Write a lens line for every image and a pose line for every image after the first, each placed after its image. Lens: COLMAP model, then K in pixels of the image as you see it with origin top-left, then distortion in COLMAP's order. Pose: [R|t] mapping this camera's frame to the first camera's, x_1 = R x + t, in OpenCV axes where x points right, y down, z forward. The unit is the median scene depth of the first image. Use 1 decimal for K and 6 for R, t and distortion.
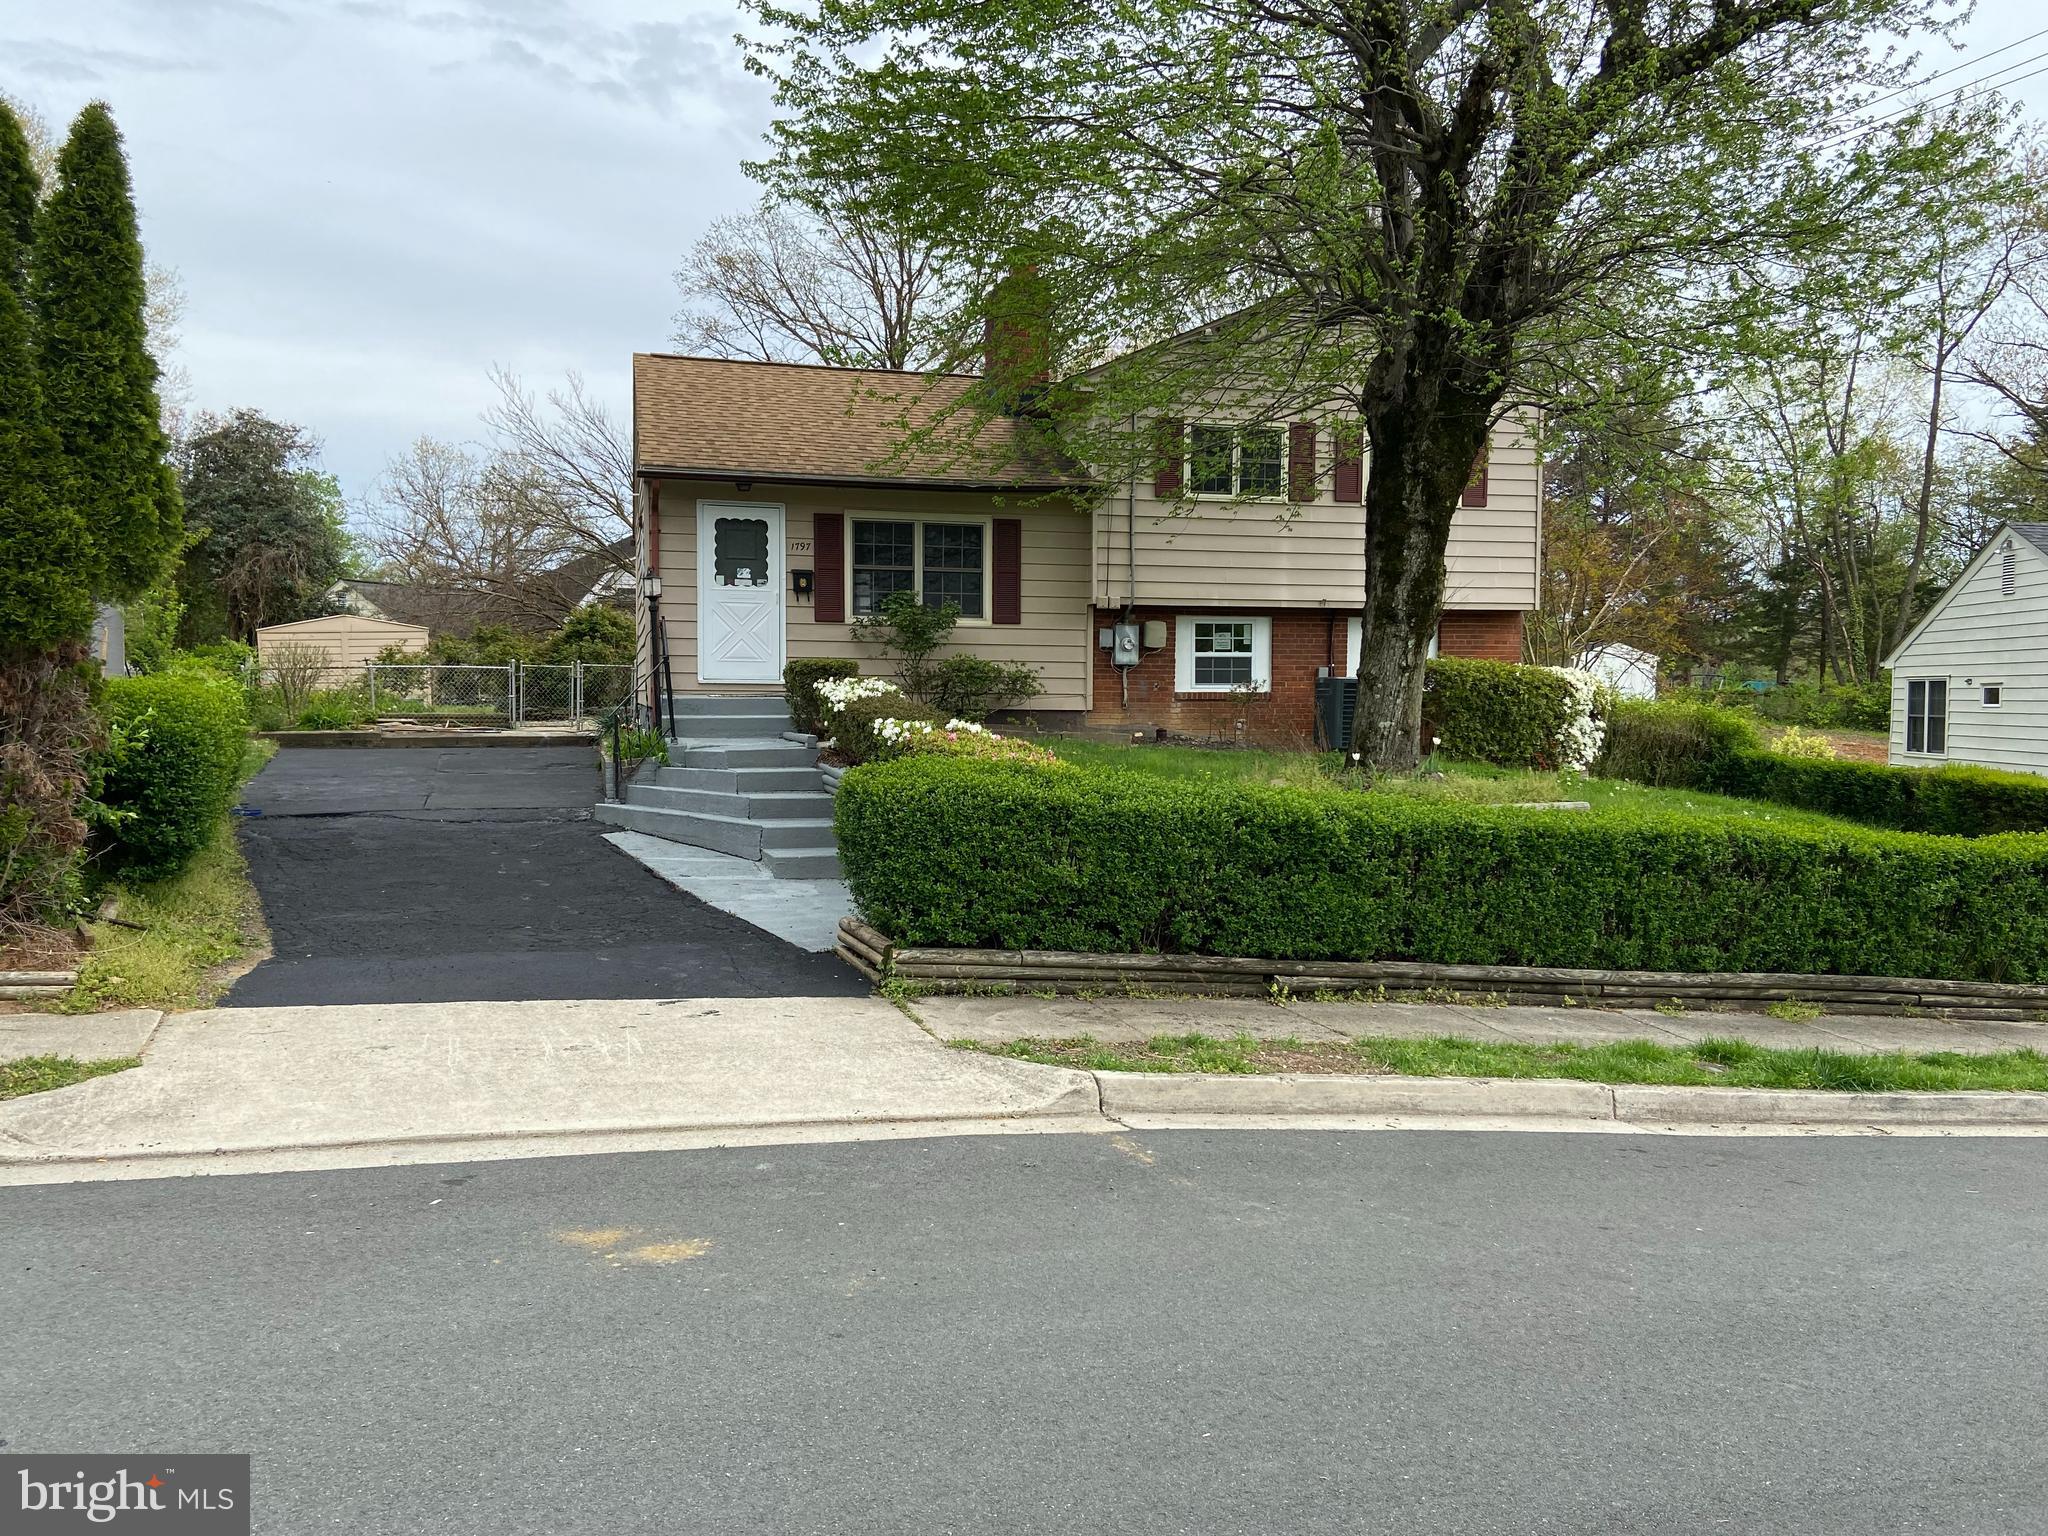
lens RADIAL K [[1549.3, 0, 1020.9], [0, 1549.3, 746.9], [0, 0, 1]] dist [0.104890, -0.124810]
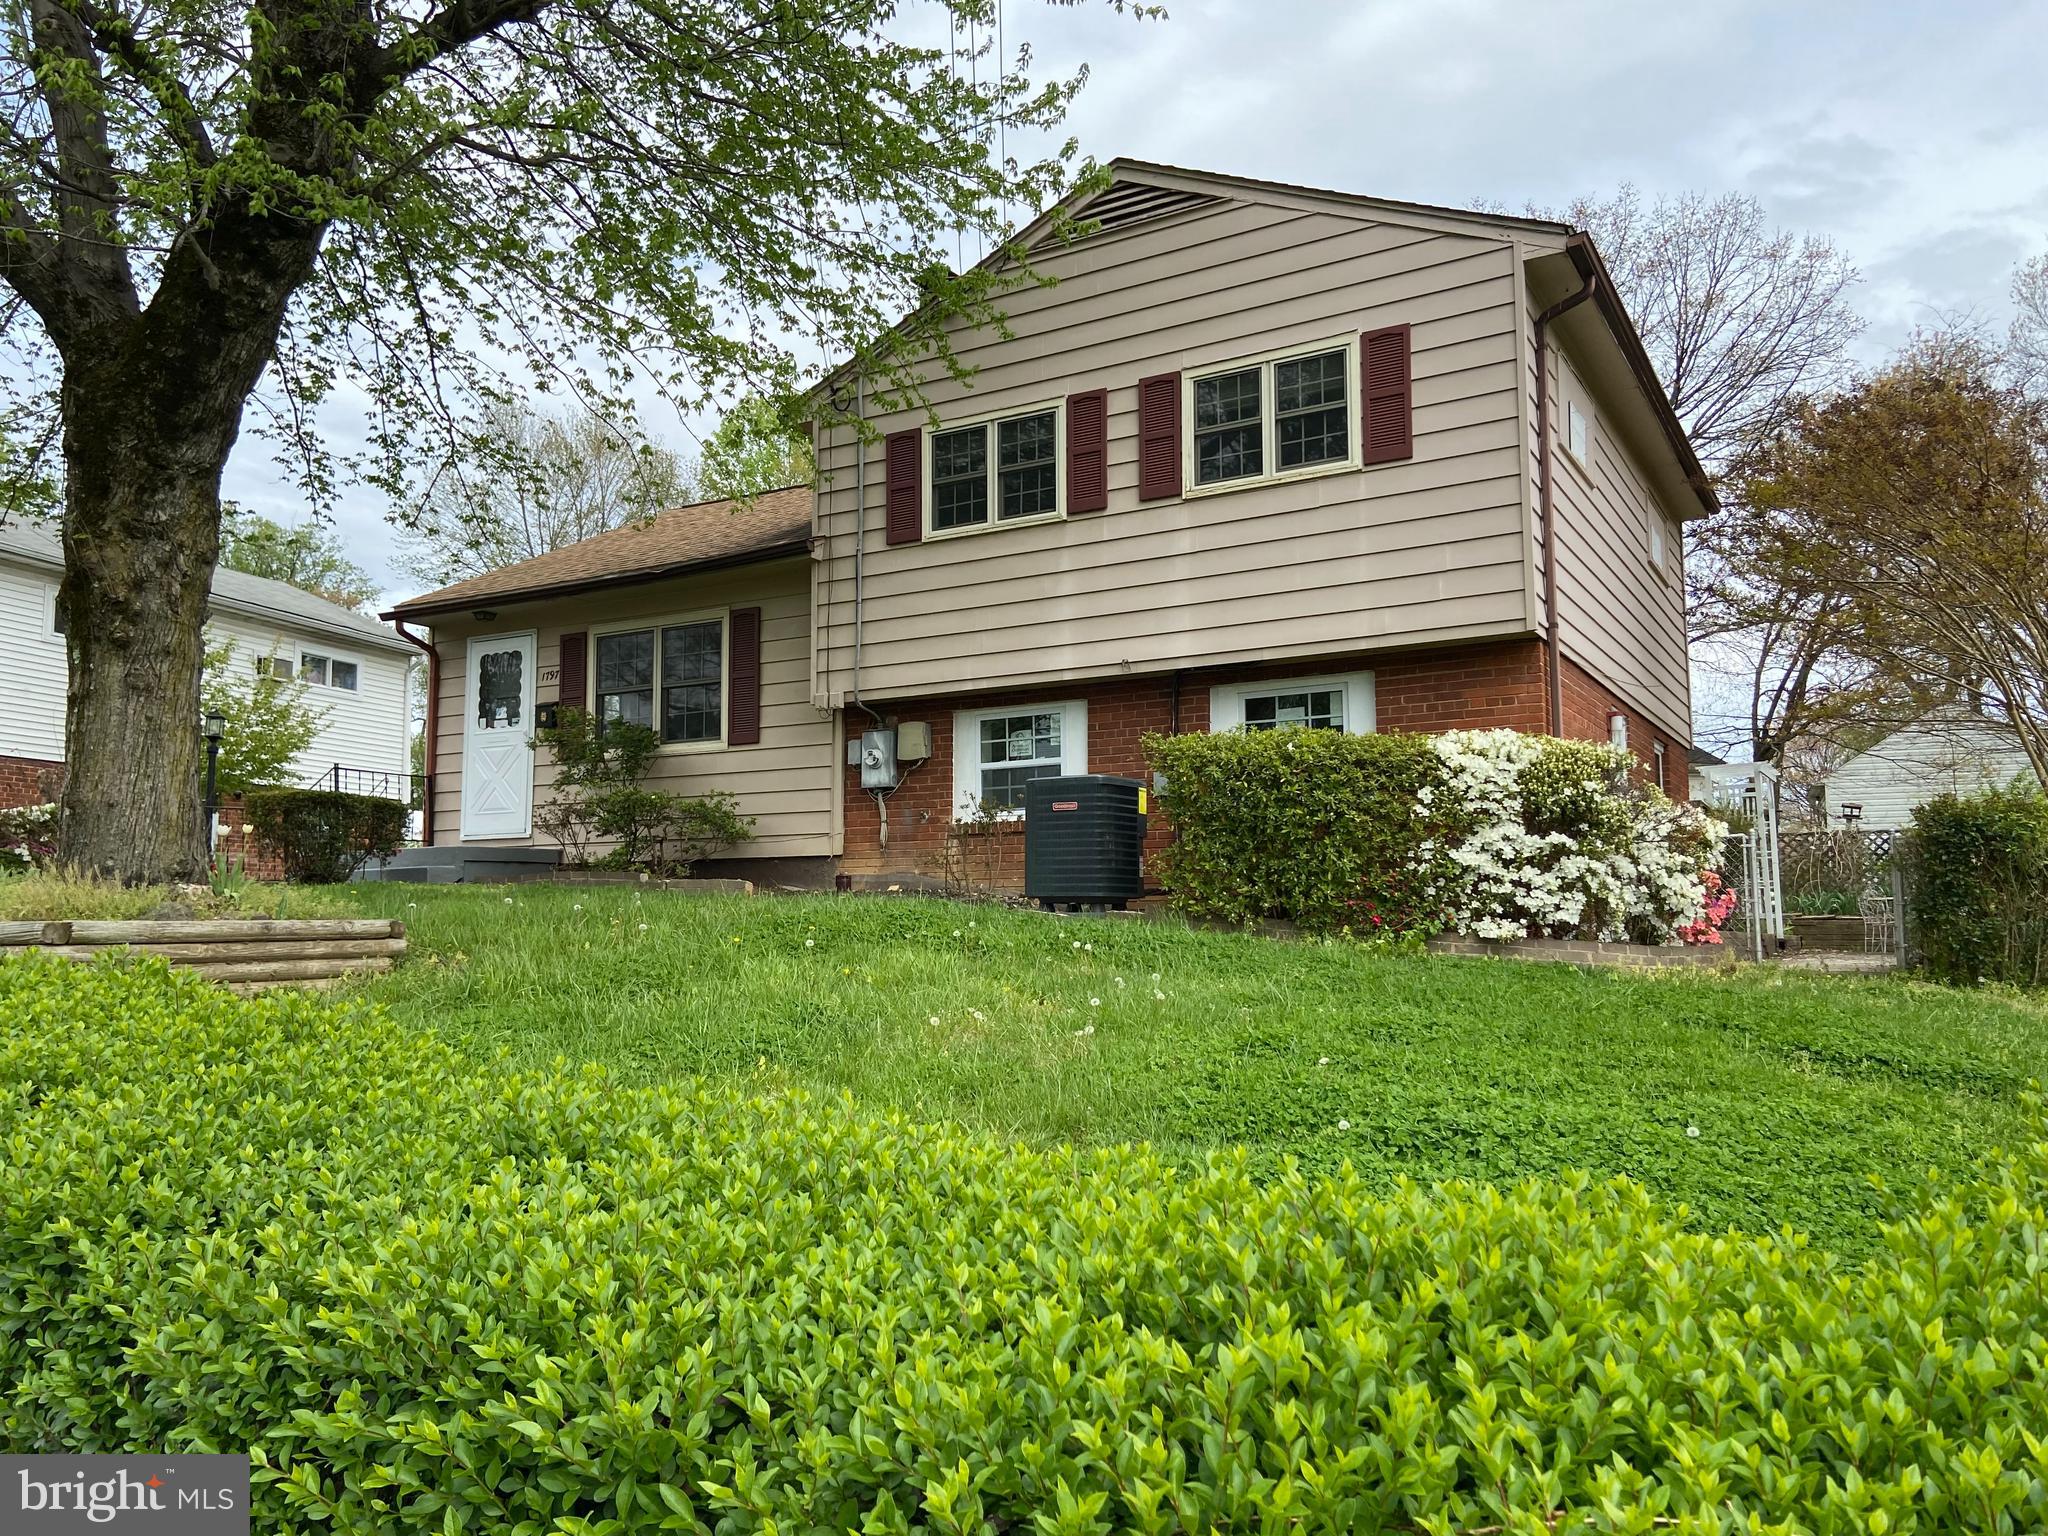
lens RADIAL K [[1550.8, 0, 1024.0], [0, 1550.8, 768.0], [0, 0, 1]] dist [0.111917, -0.144917]
pose [[0.706988, -0.085783, -0.702003, 0.611912], [-0.016074, 0.990411, -0.137214, 0.032973], [0.707043, 0.108293, 0.698830, 0.567027]]
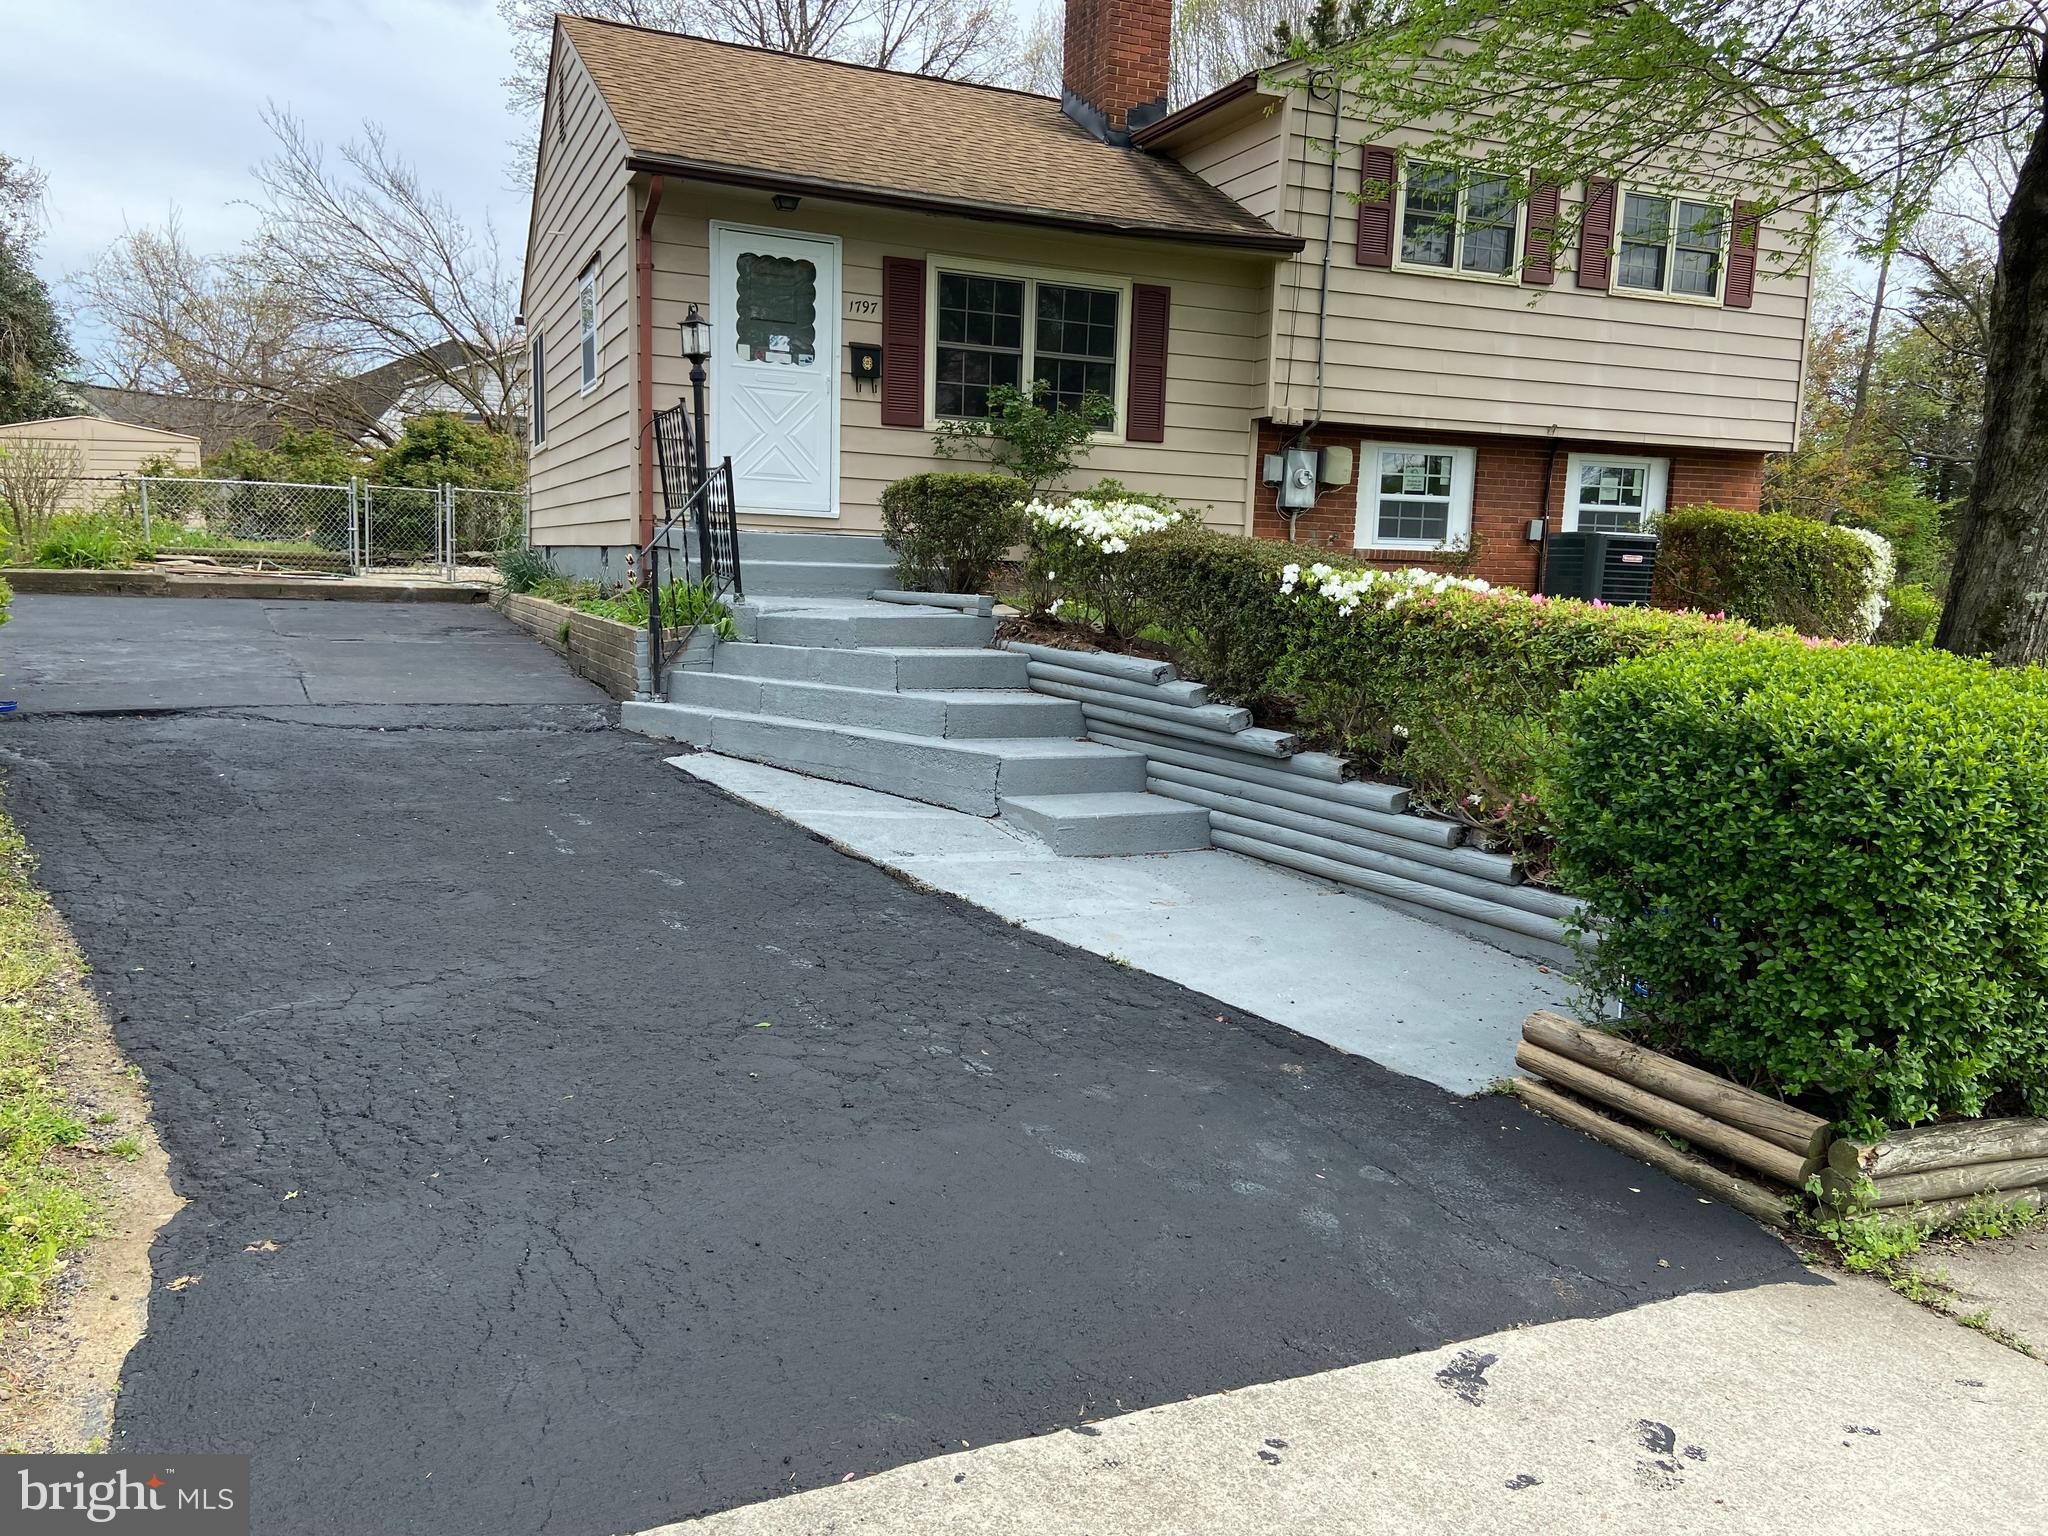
lens RADIAL K [[1550.8, 0, 1024.0], [0, 1550.8, 768.0], [0, 0, 1]] dist [0.111917, -0.144917]
pose [[0.989221, 0.008850, 0.146162, -0.162564], [-0.022776, 0.995323, 0.093883, 0.001827], [-0.144647, -0.096200, 0.984796, 0.304477]]
